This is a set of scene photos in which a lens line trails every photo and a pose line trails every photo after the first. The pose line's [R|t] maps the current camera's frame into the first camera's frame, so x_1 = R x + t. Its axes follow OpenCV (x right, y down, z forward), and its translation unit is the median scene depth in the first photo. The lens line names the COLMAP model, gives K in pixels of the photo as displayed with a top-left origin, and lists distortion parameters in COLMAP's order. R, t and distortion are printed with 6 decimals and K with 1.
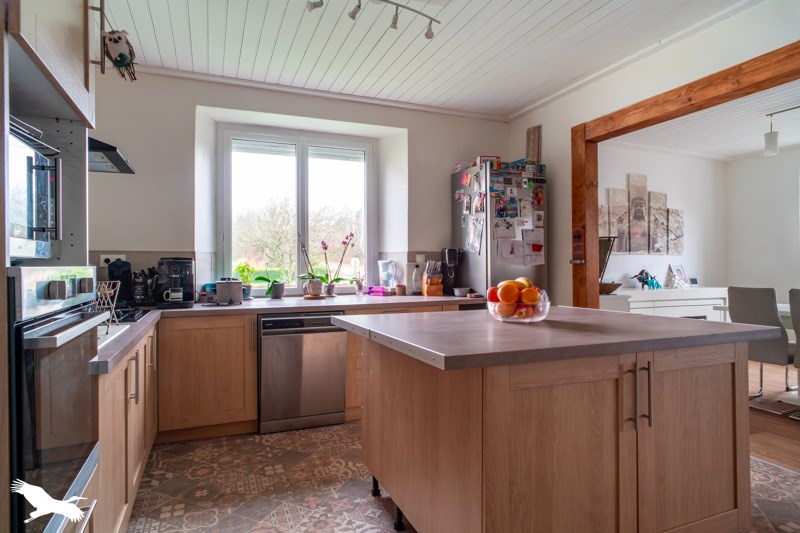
lens RADIAL K [[456.2, 0, 399.5], [0, 456.2, 266.5], [0, 0, 1]] dist [-0.005113, 0.000545]
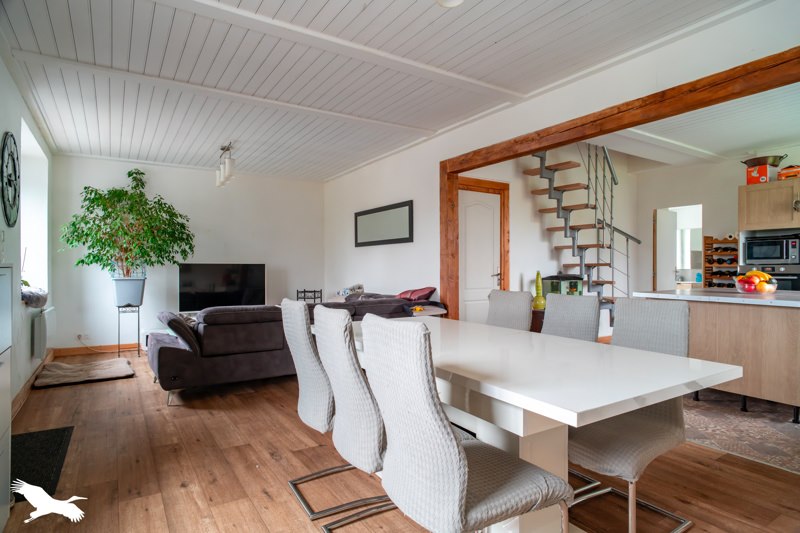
lens RADIAL K [[456.2, 0, 400.5], [0, 456.2, 267.6], [0, 0, 1]] dist [-0.005113, 0.000545]
pose [[-0.984196, 0.003362, -0.177050, 1.132493], [0.003749, 0.999991, -0.001856, 0.014401], [0.177042, -0.002491, -0.984200, 2.153271]]
